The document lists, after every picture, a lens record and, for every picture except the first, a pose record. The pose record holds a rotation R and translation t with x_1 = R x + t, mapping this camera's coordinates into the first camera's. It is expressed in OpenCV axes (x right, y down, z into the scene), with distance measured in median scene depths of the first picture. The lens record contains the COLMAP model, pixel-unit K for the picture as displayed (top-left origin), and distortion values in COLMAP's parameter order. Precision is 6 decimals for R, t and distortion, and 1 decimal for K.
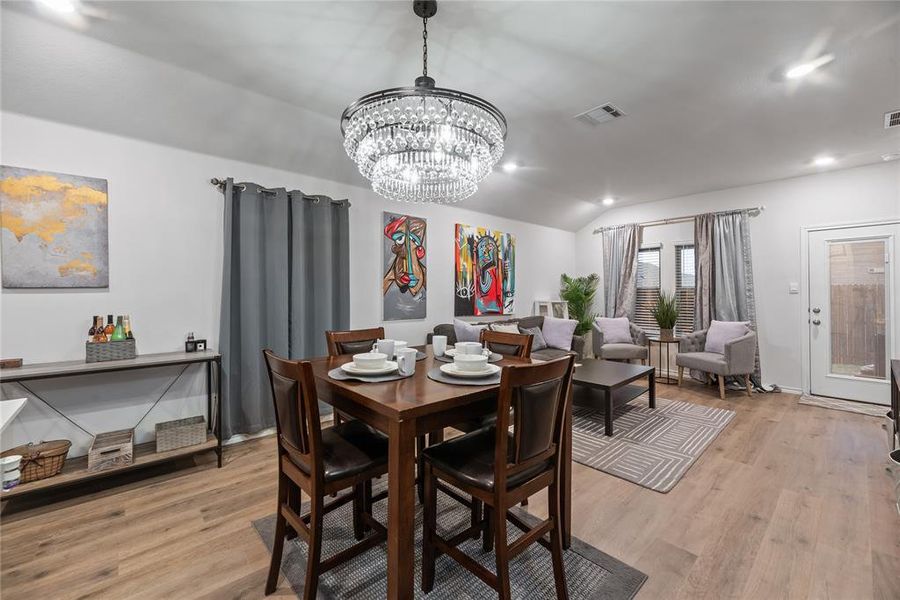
lens RADIAL K [[364.7, 0, 451.0], [0, 364.7, 292.0], [0, 0, 1]] dist [-0.004017, 0.000102]
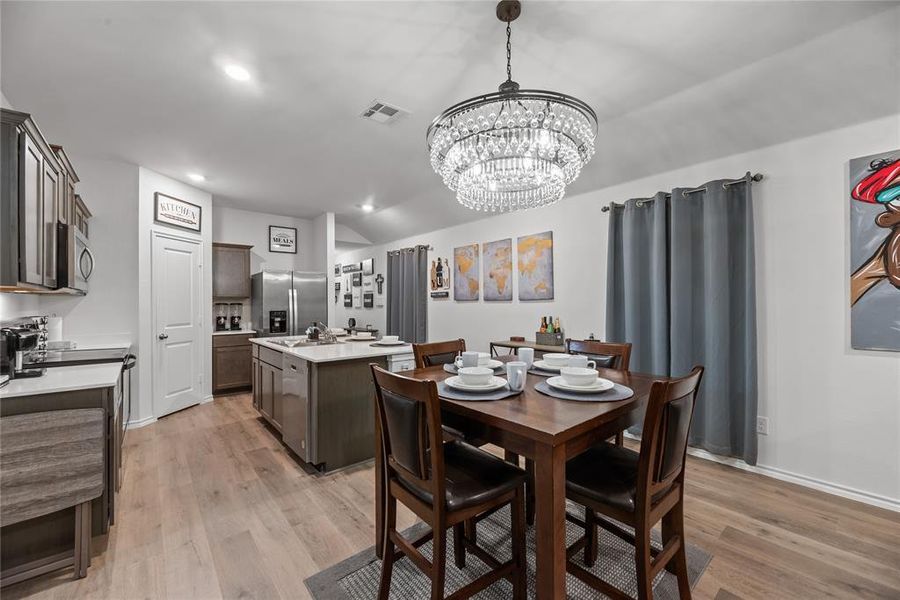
lens RADIAL K [[364.7, 0, 452.4], [0, 364.7, 303.6], [0, 0, 1]] dist [-0.004017, 0.000102]
pose [[-0.033891, 0.001775, -0.999424, 0.382666], [0.006972, 0.999975, 0.001540, 0.000791], [0.999401, -0.006916, -0.033903, 0.366262]]
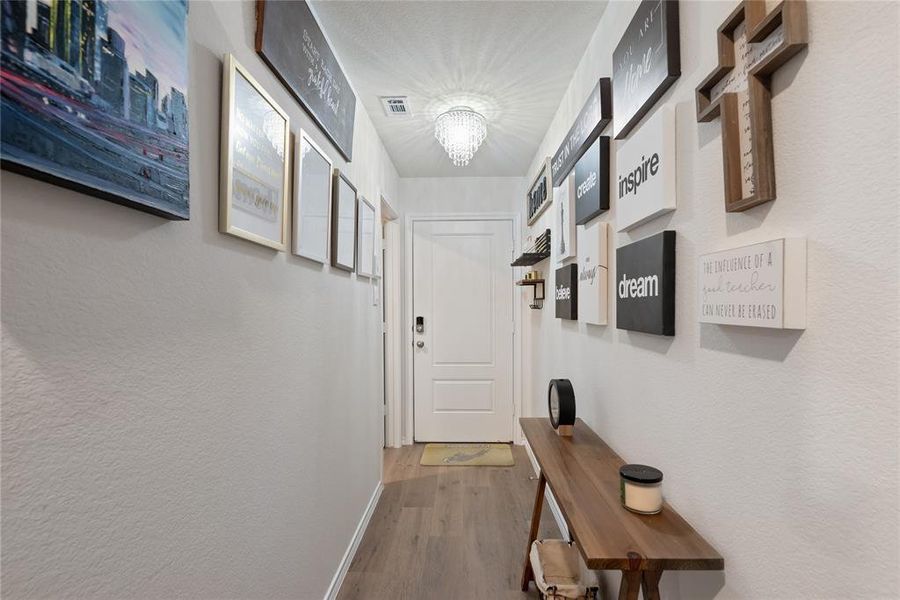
lens RADIAL K [[430.5, 0, 449.3], [0, 430.5, 300.5], [0, 0, 1]] dist [0.000036, -0.000222]
pose [[-0.689636, -0.002659, -0.724151, -0.996884], [0.007859, 0.999907, -0.011156, -0.001348], [0.724114, -0.013384, -0.689551, 0.024797]]
